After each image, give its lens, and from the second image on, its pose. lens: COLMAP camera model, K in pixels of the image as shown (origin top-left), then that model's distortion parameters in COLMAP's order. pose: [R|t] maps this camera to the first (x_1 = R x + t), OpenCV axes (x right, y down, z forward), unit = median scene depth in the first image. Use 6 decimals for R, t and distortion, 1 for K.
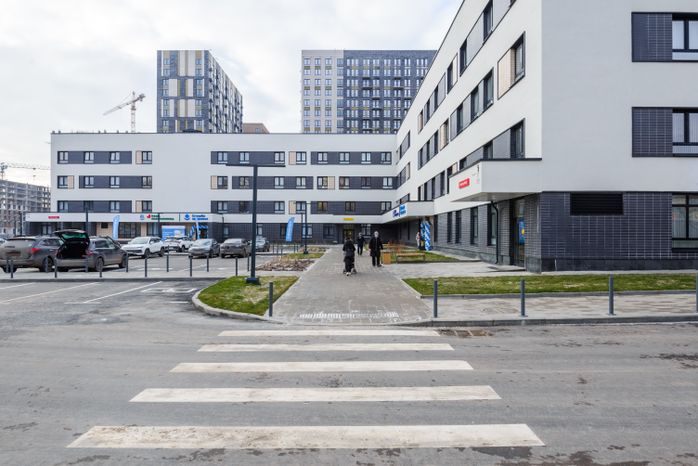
lens RADIAL K [[420.3, 0, 349.0], [0, 420.3, 233.0], [0, 0, 1]] dist [0.003490, 0.000660]
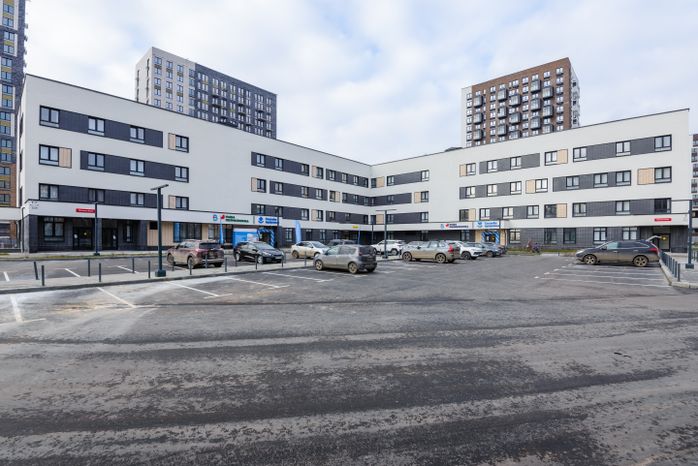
lens RADIAL K [[335.8, 0, 349.0], [0, 335.8, 233.0], [0, 0, 1]] dist [-0.000899, -0.000301]
pose [[0.680873, 0.019878, 0.732132, -0.727253], [-0.007432, 0.999768, -0.020233, 0.004722], [-0.732364, 0.008335, 0.680862, 0.316103]]
